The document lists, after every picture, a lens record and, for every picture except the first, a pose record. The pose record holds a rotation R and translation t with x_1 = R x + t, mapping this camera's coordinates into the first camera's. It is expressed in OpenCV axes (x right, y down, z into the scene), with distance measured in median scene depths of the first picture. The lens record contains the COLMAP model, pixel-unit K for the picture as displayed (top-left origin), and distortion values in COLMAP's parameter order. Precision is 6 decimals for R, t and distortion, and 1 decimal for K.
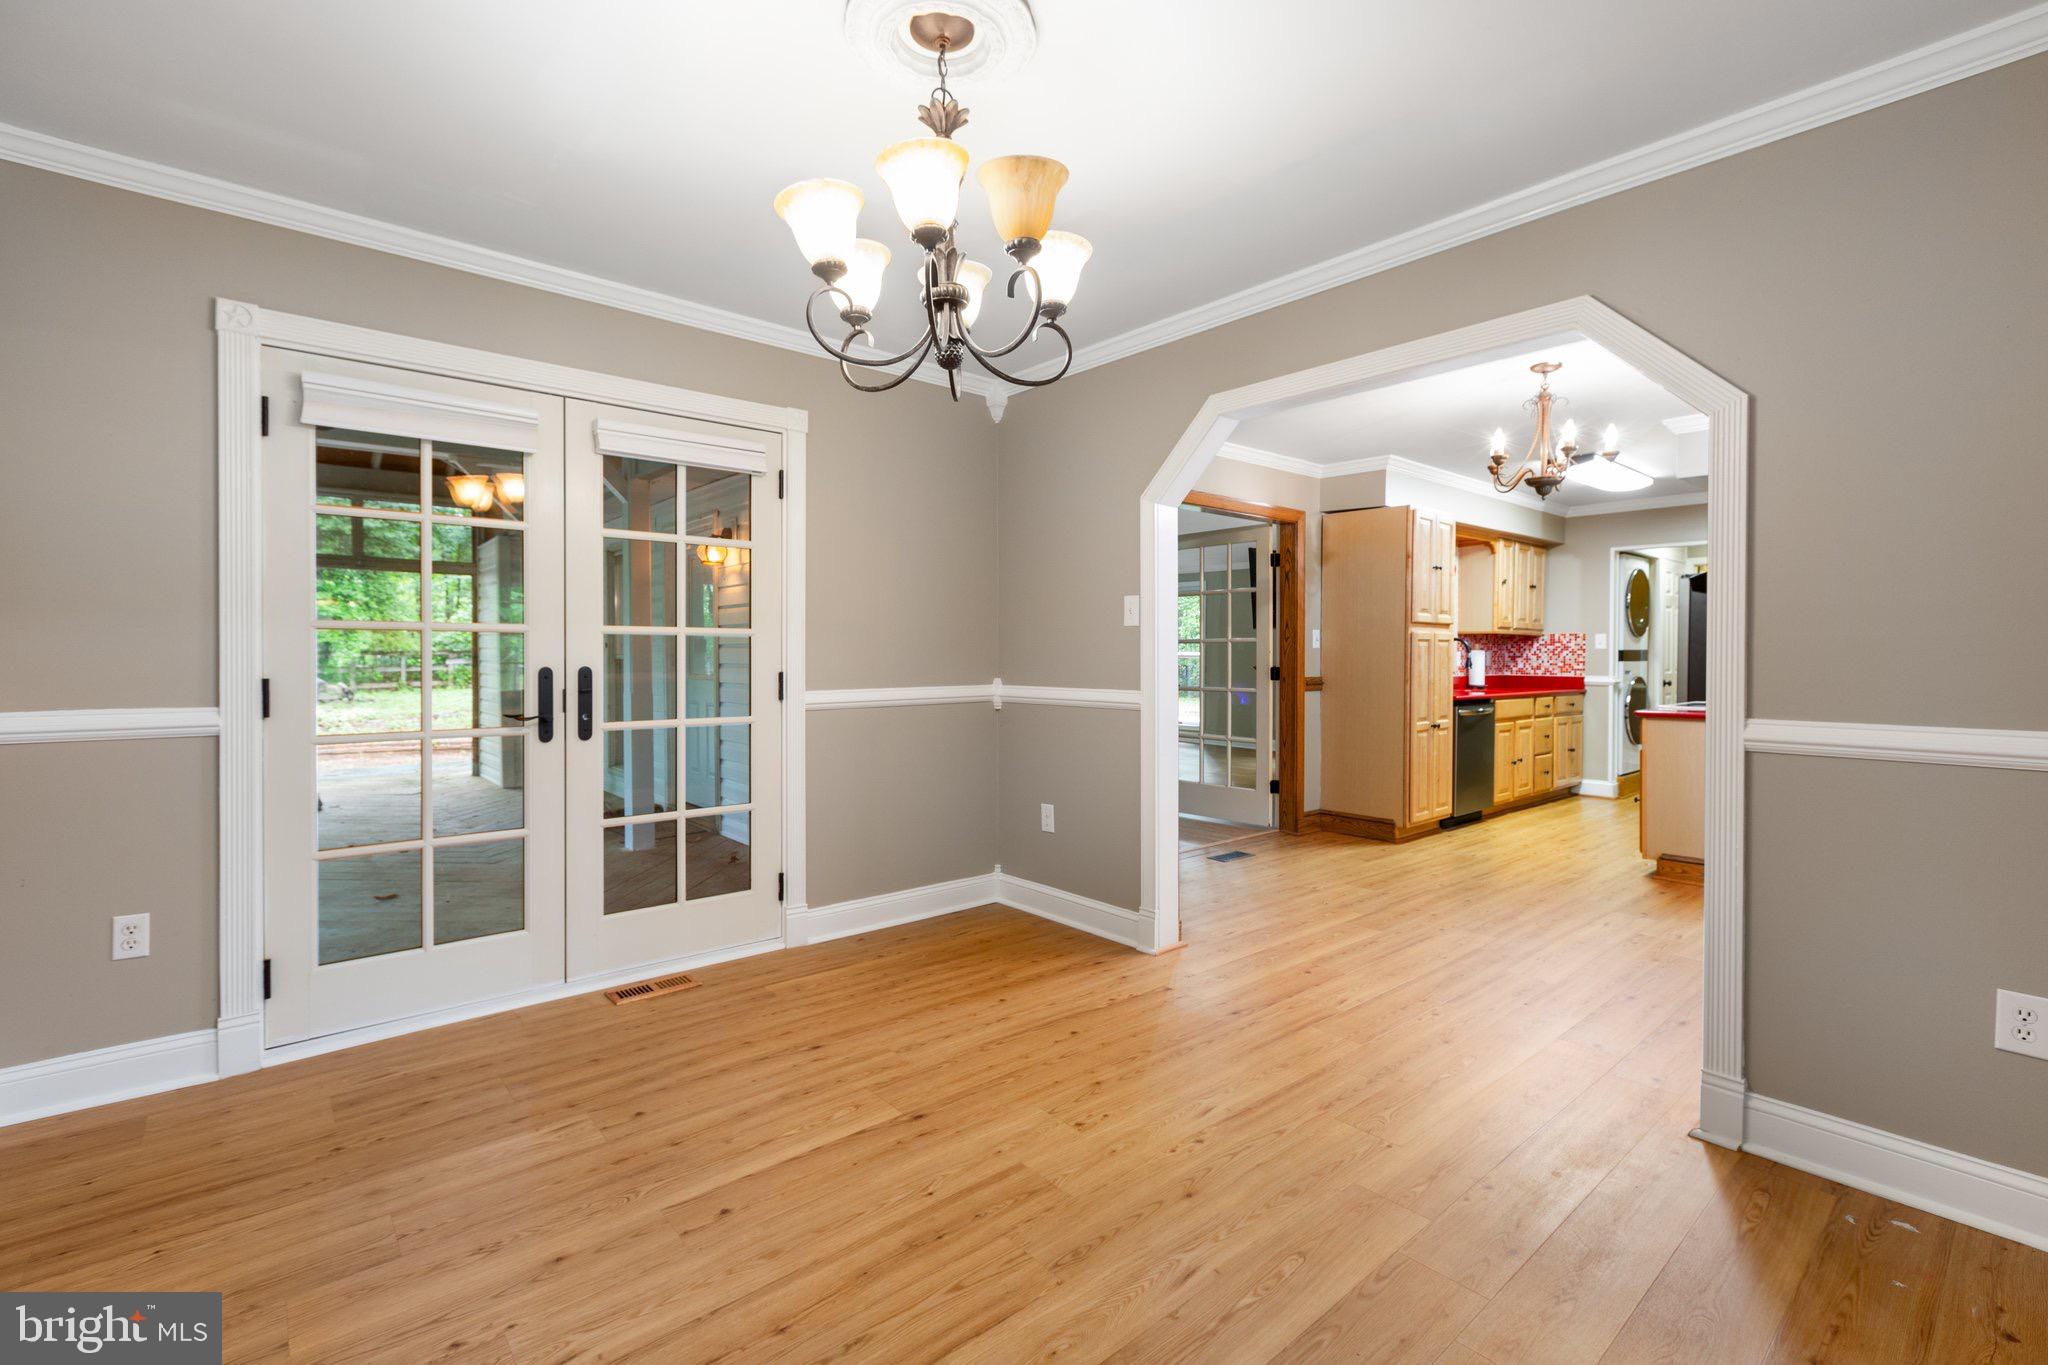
lens RADIAL K [[916.9, 0, 1023.5], [0, 916.9, 663.1], [0, 0, 1]] dist [-0.001095, -0.000202]
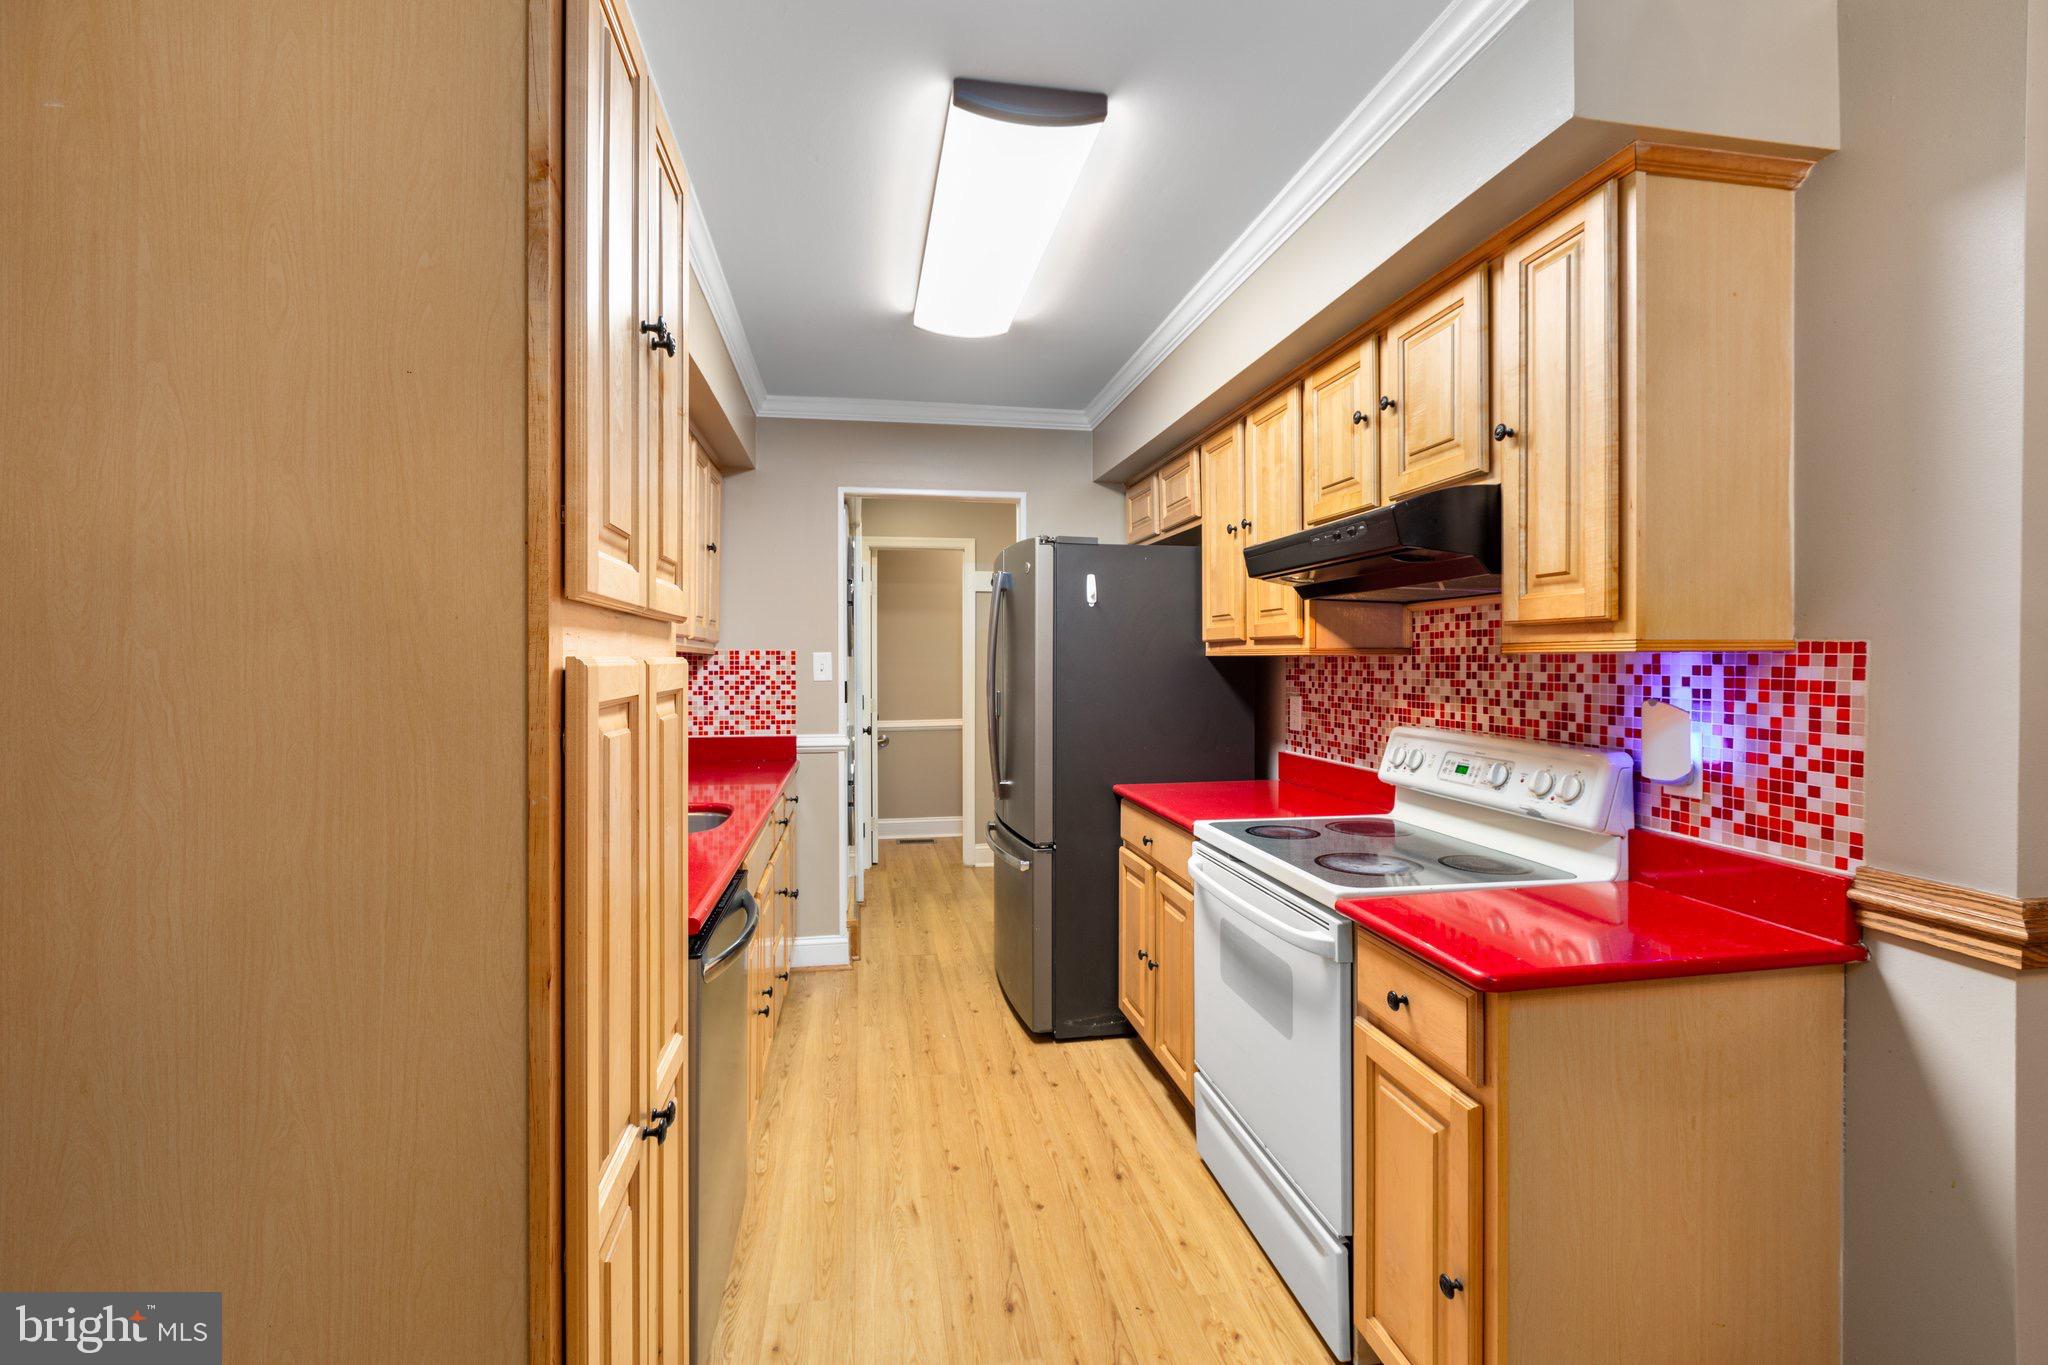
lens RADIAL K [[903.3, 0, 1017.1], [0, 903.3, 666.8], [0, 0, 1]] dist [-0.000730, -0.000107]
pose [[0.515260, -0.011749, 0.856953, 0.262548], [0.013803, 0.999890, 0.005409, -0.026027], [-0.856923, 0.009041, 0.515366, 0.677340]]
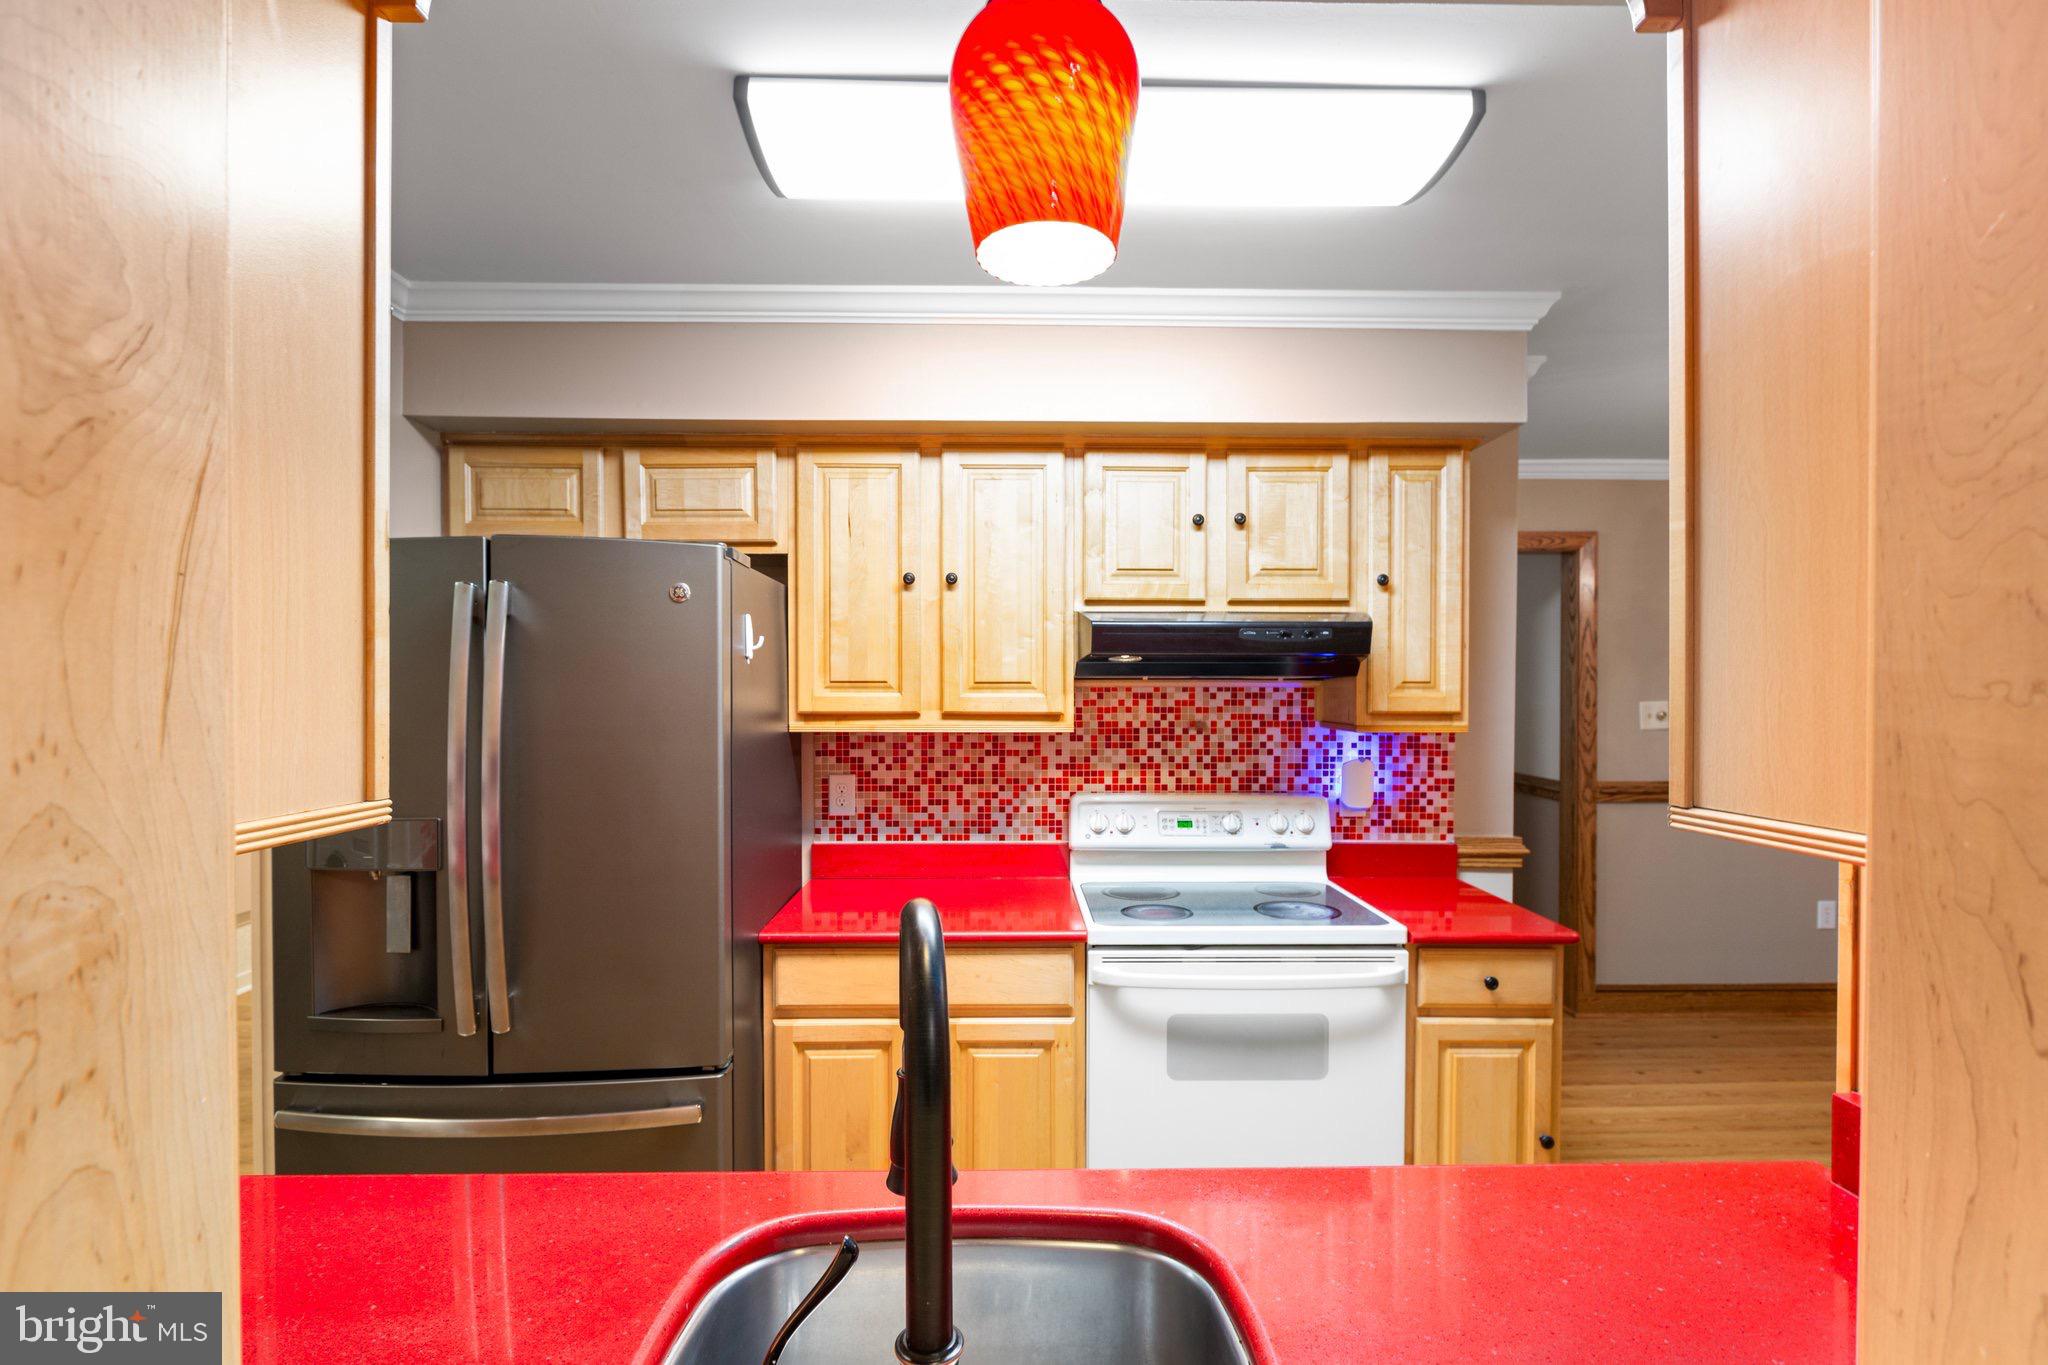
lens RADIAL K [[972.1, 0, 1024.0], [0, 972.1, 682.5], [0, 0, 1]] dist [-0.002123, -0.000068]
pose [[-0.770599, -0.003721, 0.637310, 0.396788], [0.003110, 0.999949, 0.009598, -0.049027], [-0.637313, 0.009378, -0.770548, 1.047198]]
